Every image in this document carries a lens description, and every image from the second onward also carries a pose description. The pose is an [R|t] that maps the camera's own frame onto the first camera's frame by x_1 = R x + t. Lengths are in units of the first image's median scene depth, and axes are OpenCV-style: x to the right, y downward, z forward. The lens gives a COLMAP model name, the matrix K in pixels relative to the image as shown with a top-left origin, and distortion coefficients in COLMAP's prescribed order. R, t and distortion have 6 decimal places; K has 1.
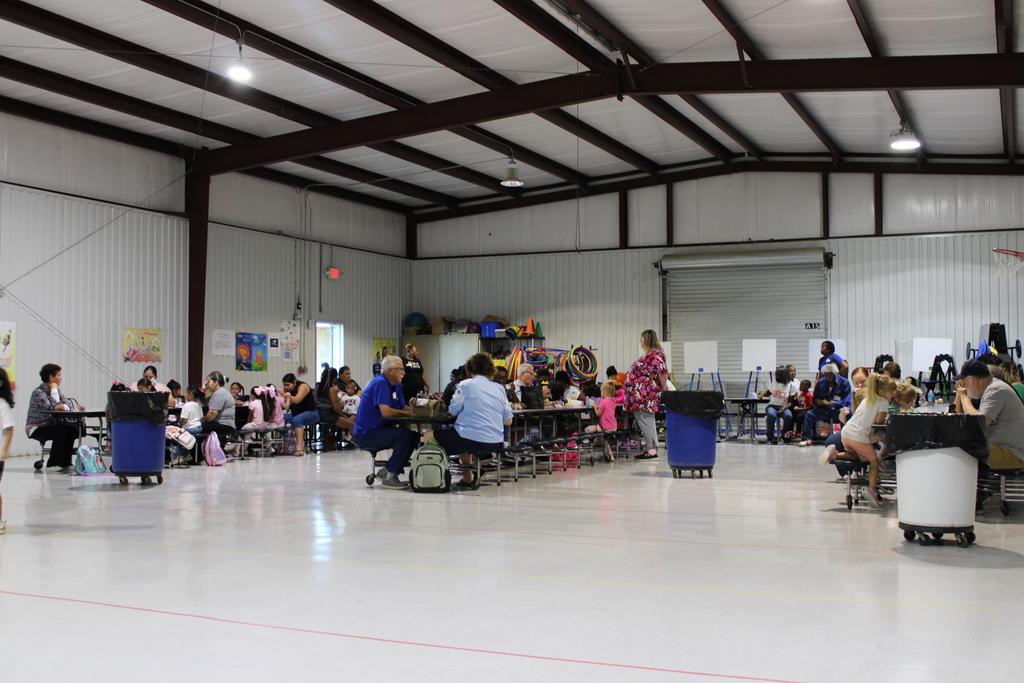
lens RADIAL K [[1205.0, 0, 471.0], [0, 1205.0, 345.7], [0, 0, 1]] dist [-0.038320, -0.013621]
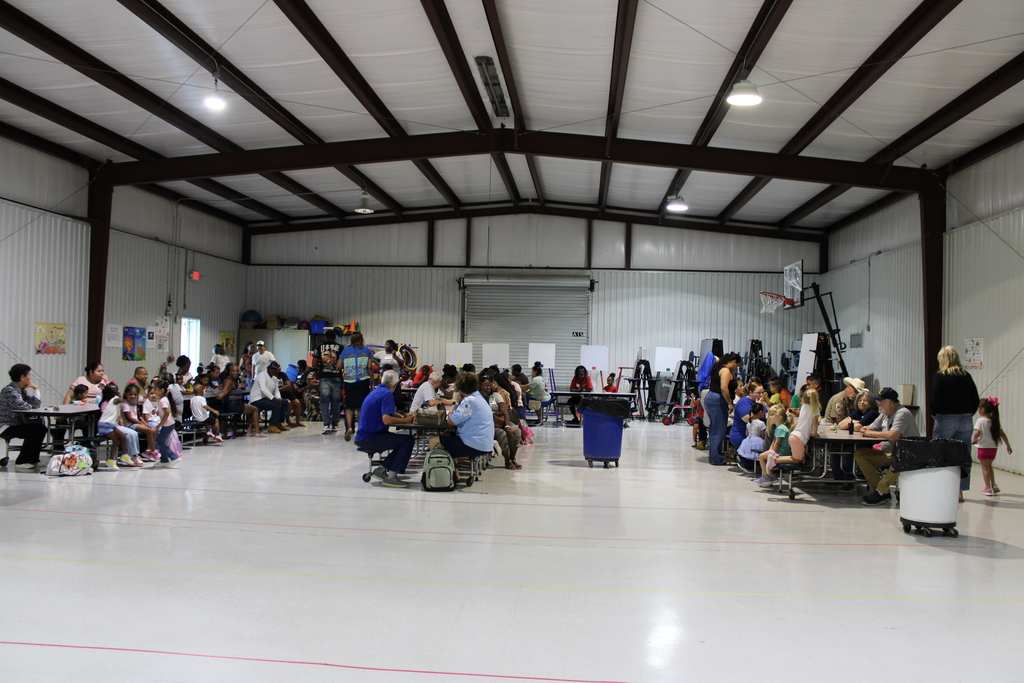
lens RADIAL K [[912.5, 0, 483.4], [0, 912.5, 342.1], [0, 0, 1]] dist [-0.143537, 0.267204]
pose [[0.939925, 0.026331, 0.340363, -0.160377], [-0.032884, 0.999368, 0.013496, -0.018388], [-0.339793, -0.023878, 0.940197, 0.093370]]
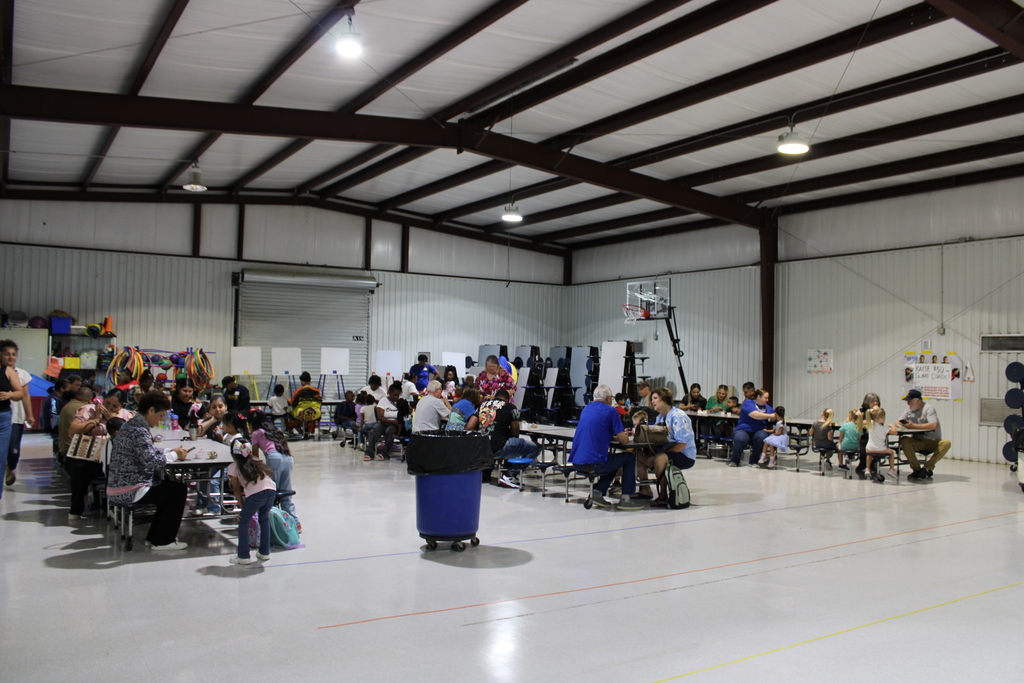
lens RADIAL K [[912.5, 0, 483.4], [0, 912.5, 342.1], [0, 0, 1]] dist [-0.143537, 0.267204]
pose [[0.539928, 0.032345, 0.841090, -0.458951], [-0.043963, 0.998981, -0.010195, -0.008719], [-0.840562, -0.031472, 0.540800, 0.388292]]
